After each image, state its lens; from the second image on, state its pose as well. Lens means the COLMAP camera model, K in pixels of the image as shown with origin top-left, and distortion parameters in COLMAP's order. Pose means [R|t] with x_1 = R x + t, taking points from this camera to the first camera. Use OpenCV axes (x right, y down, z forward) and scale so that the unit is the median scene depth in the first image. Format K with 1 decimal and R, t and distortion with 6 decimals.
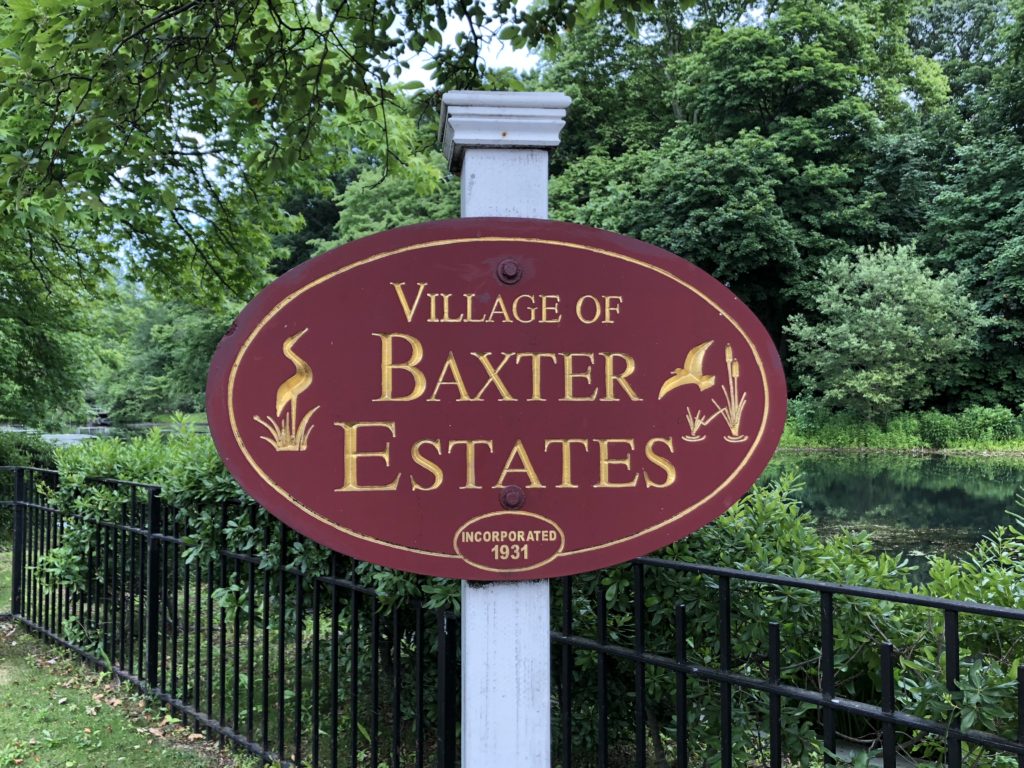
lens RADIAL K [[864.8, 0, 512.1], [0, 864.8, 383.6], [0, 0, 1]] dist [0.010334, 0.002250]
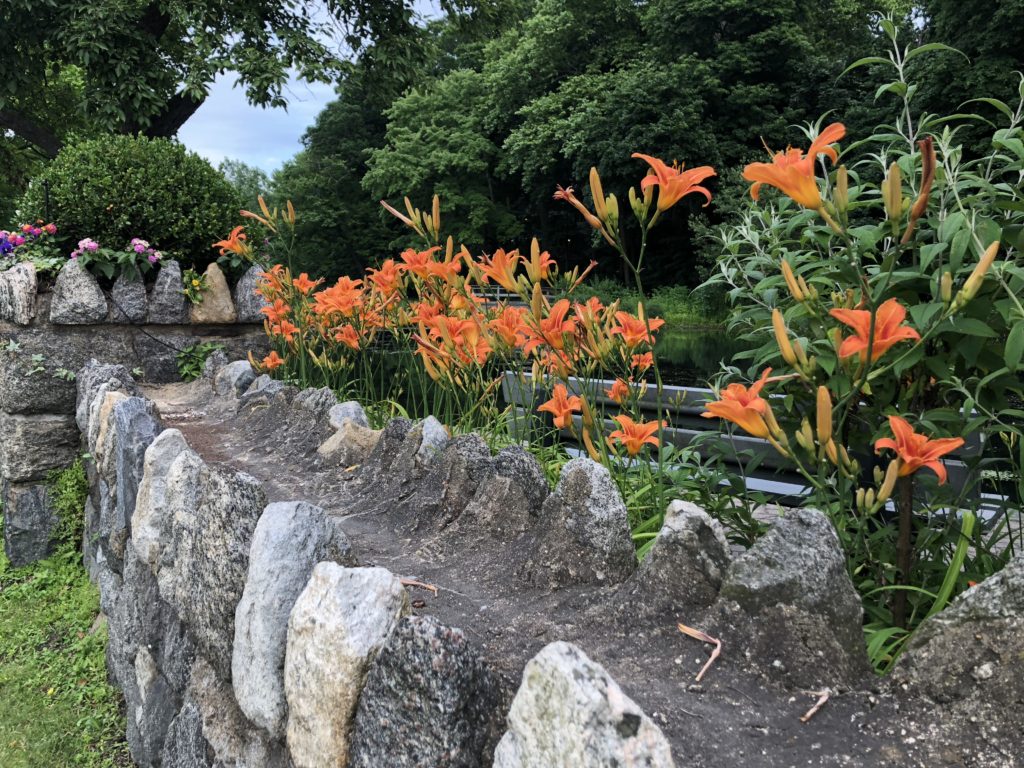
lens RADIAL K [[833.6, 0, 512.1], [0, 833.6, 384.8], [0, 0, 1]] dist [-0.008354, -0.000750]
pose [[0.986265, 0.039530, -0.160368, 0.199969], [-0.018800, 0.991495, 0.128780, 0.007471], [0.164095, -0.123996, 0.978620, -0.165150]]
